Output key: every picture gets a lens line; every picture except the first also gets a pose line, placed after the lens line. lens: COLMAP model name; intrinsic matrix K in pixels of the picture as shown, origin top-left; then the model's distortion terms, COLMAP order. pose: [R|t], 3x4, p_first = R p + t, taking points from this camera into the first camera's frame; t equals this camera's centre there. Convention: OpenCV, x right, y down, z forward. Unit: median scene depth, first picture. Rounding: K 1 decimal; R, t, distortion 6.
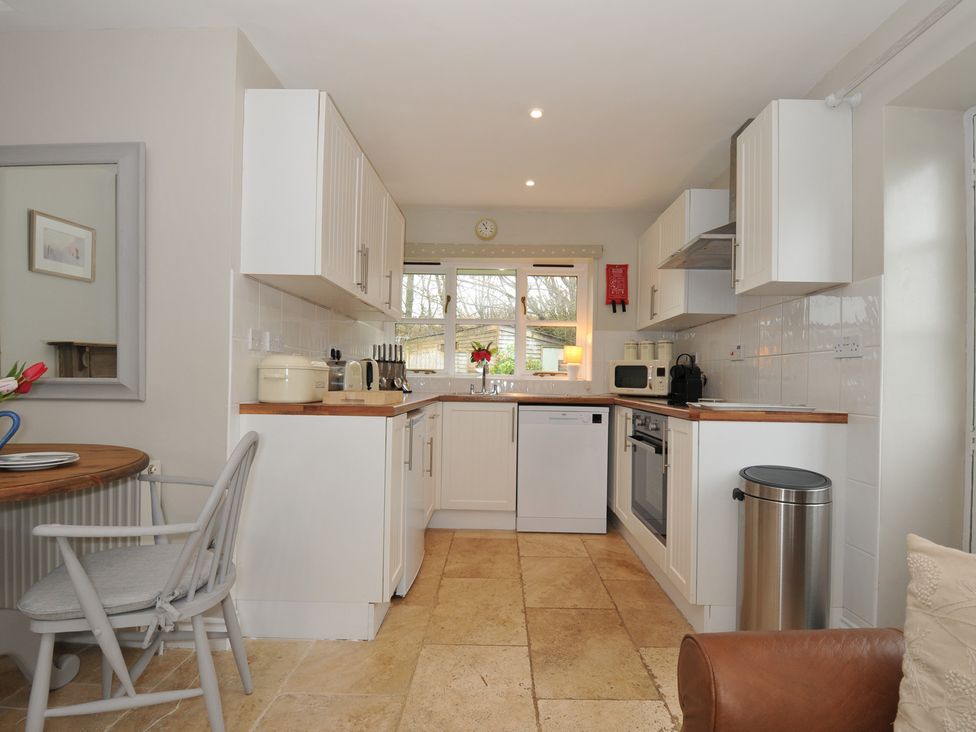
lens RADIAL K [[486.6, 0, 490.4], [0, 486.6, 368.7], [0, 0, 1]] dist [-0.000045, -0.002220]
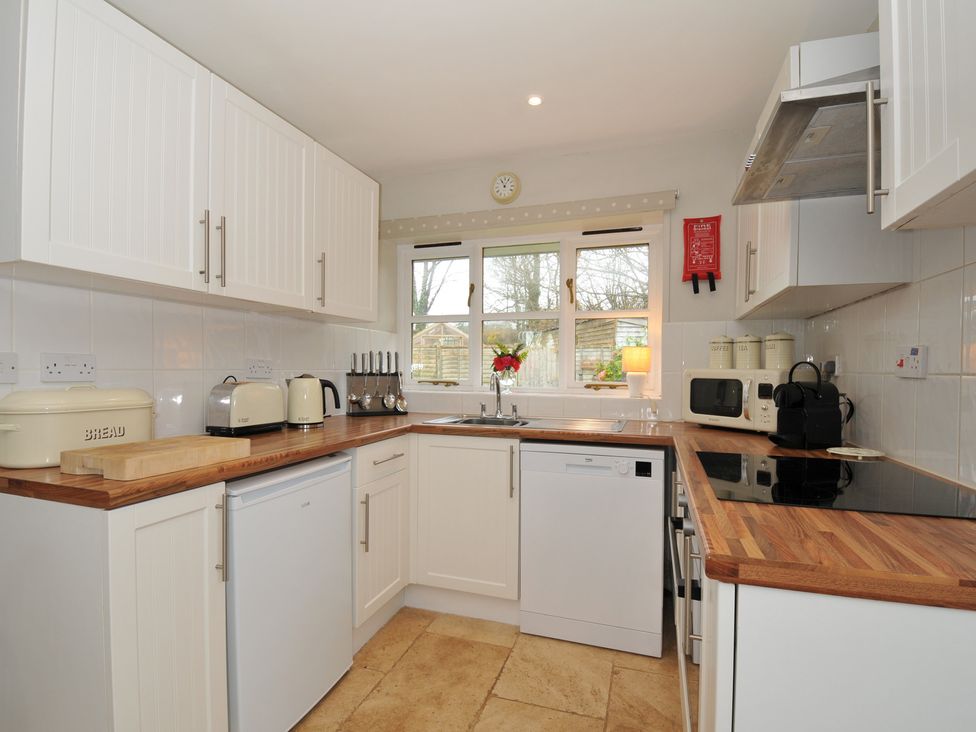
lens RADIAL K [[486.6, 0, 488.7], [0, 486.6, 371.4], [0, 0, 1]] dist [-0.000045, -0.002220]
pose [[0.953166, -0.011478, -0.302229, 0.198005], [0.017454, 0.999702, 0.017077, -0.030464], [0.301943, -0.021553, 0.953082, 0.325758]]
